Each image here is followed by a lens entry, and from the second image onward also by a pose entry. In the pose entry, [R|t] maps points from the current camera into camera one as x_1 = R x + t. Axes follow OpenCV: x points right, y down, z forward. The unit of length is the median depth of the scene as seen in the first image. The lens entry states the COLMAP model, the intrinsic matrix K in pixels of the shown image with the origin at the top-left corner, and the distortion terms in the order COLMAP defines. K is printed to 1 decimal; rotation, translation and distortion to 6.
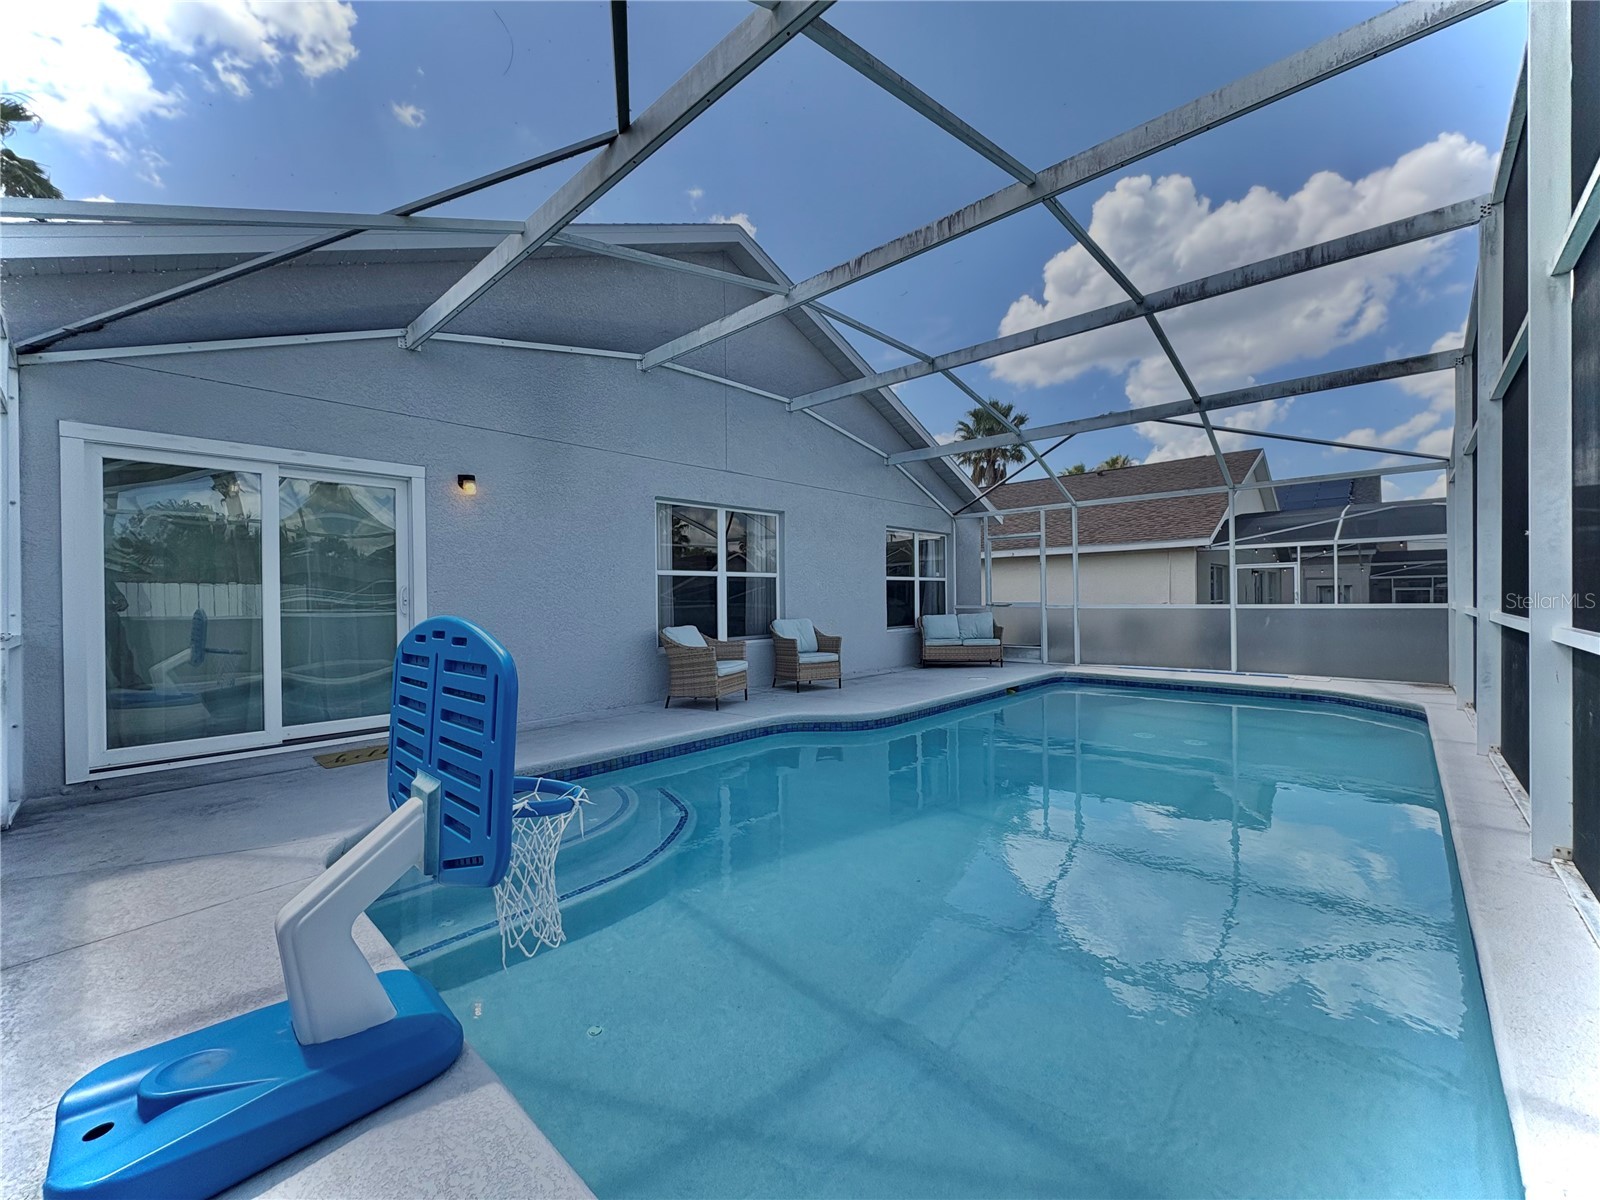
lens RADIAL K [[635.9, 0, 808.3], [0, 635.9, 599.3], [0, 0, 1]] dist [-0.002312, 0.000610]
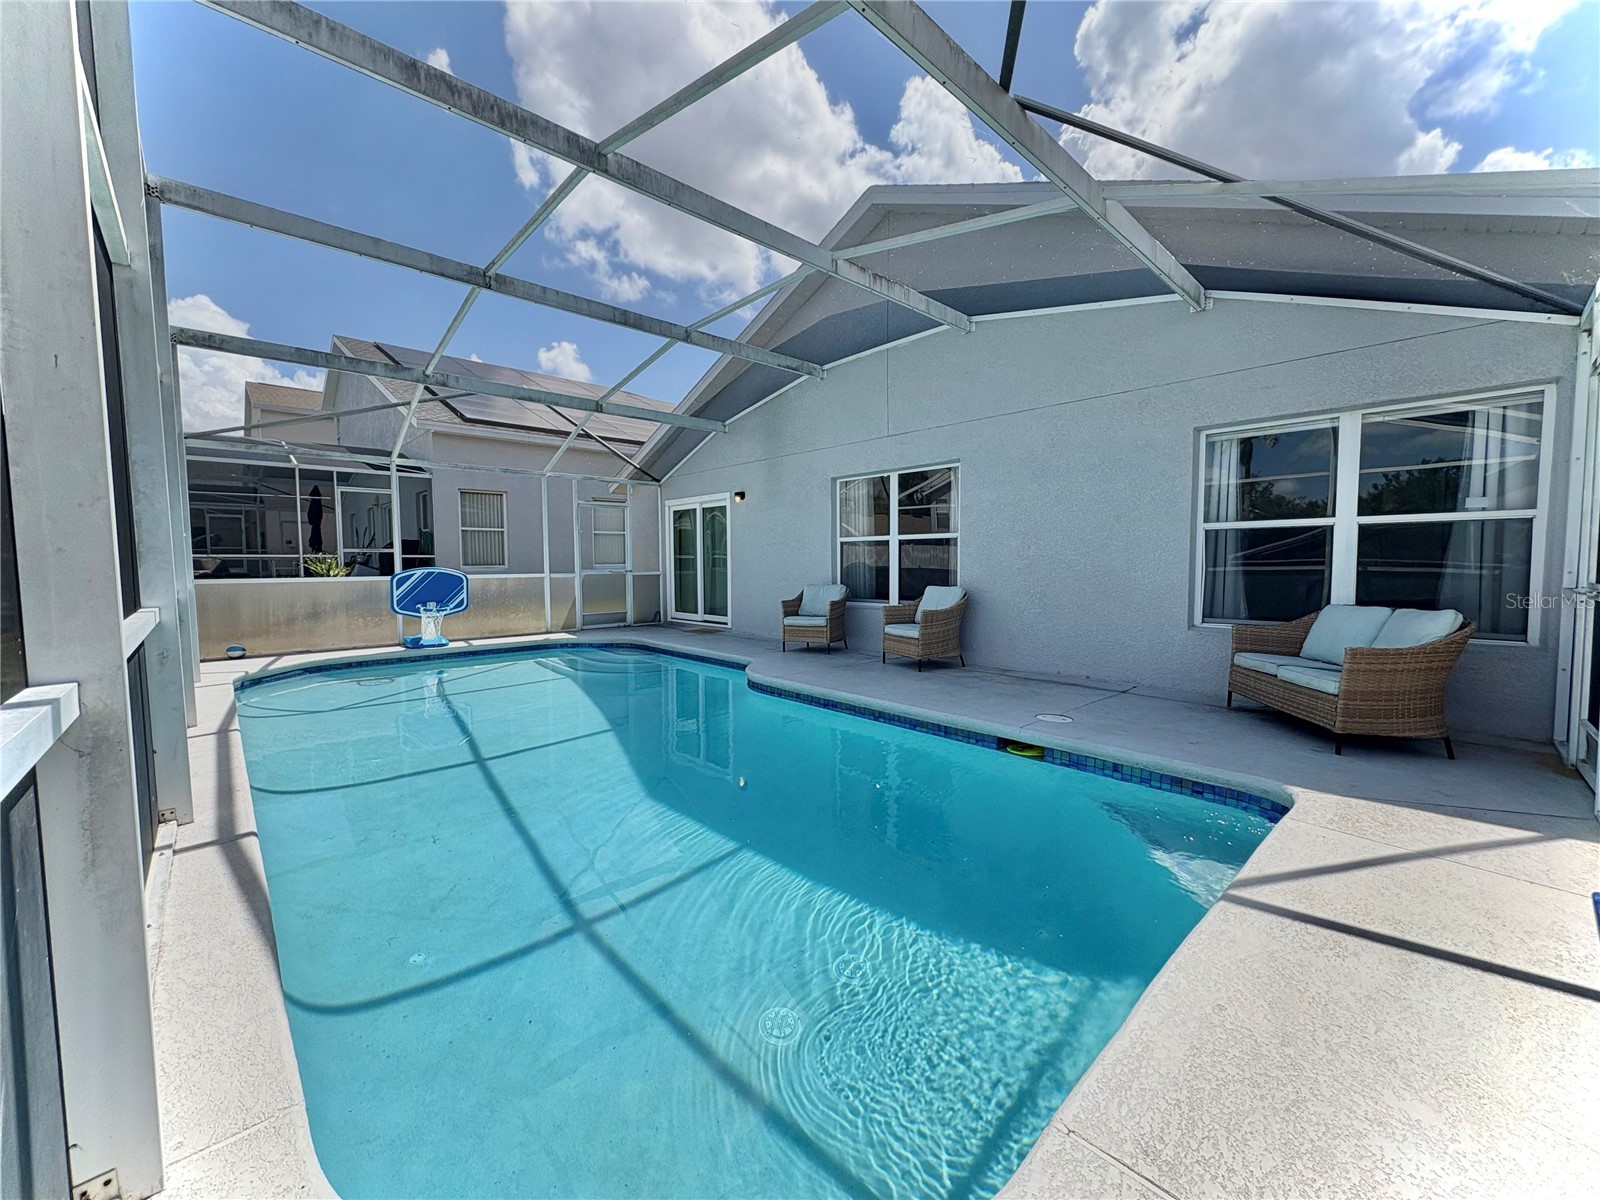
lens RADIAL K [[635.9, 0, 808.0], [0, 635.9, 597.7], [0, 0, 1]] dist [-0.002312, 0.000610]
pose [[-0.068488, 0.065483, -0.995501, 0.643997], [-0.002835, 0.997827, 0.065831, -0.007490], [0.997648, 0.007331, -0.068154, 0.663550]]
